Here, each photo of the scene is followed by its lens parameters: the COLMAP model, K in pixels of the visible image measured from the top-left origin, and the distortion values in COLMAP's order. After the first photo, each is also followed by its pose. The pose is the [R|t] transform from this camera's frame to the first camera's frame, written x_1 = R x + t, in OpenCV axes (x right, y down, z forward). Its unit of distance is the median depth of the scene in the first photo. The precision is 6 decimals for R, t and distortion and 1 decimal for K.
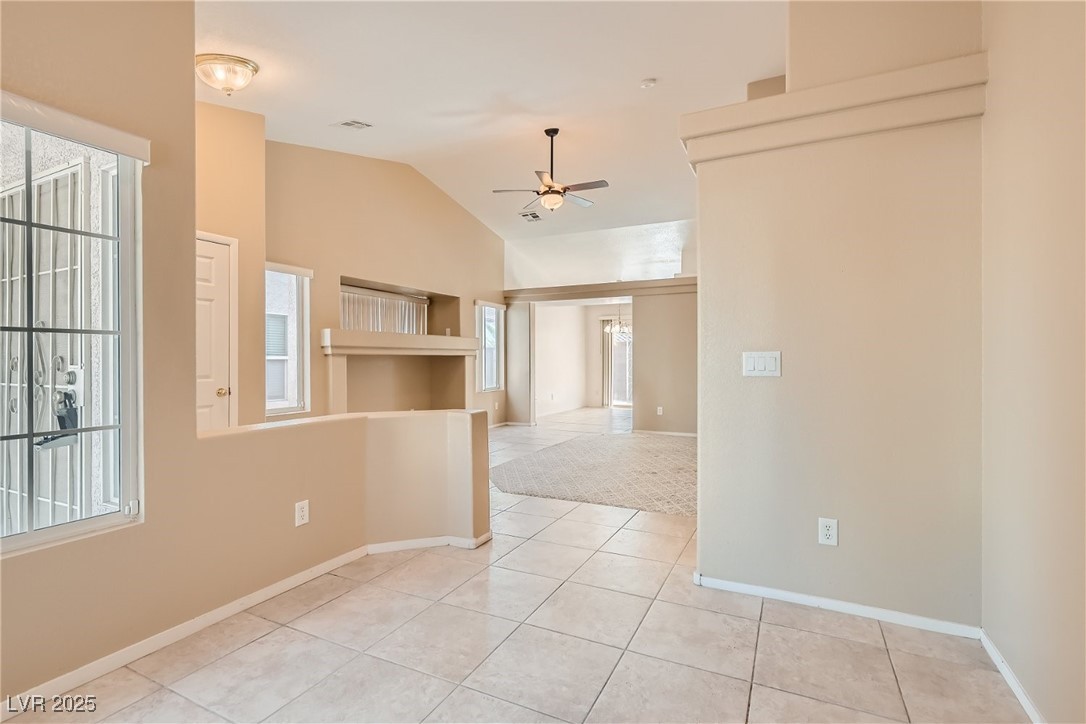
lens RADIAL K [[510.4, 0, 534.3], [0, 510.4, 368.3], [0, 0, 1]] dist [0.014136, -0.006035]
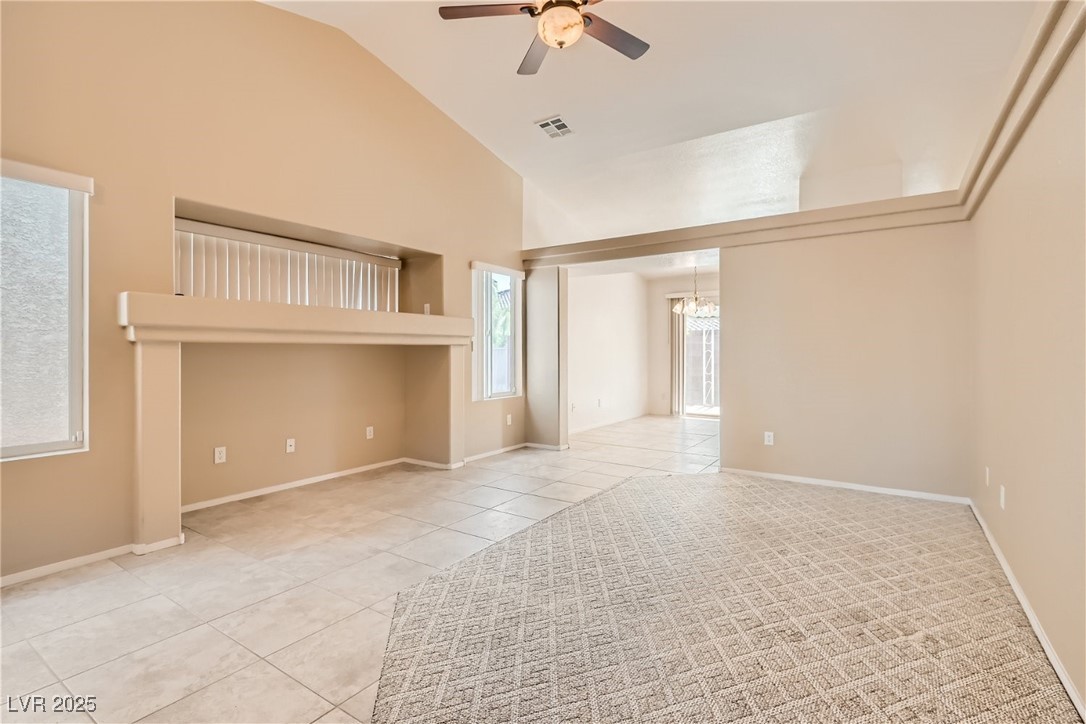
lens RADIAL K [[506.3, 0, 532.5], [0, 506.3, 348.1], [0, 0, 1]] dist [0.012356, 0.000155]
pose [[0.990465, 0.003609, -0.137718, 0.051404], [-0.006548, 0.999760, -0.020893, -0.007523], [0.137610, 0.021596, 0.990251, 0.352642]]
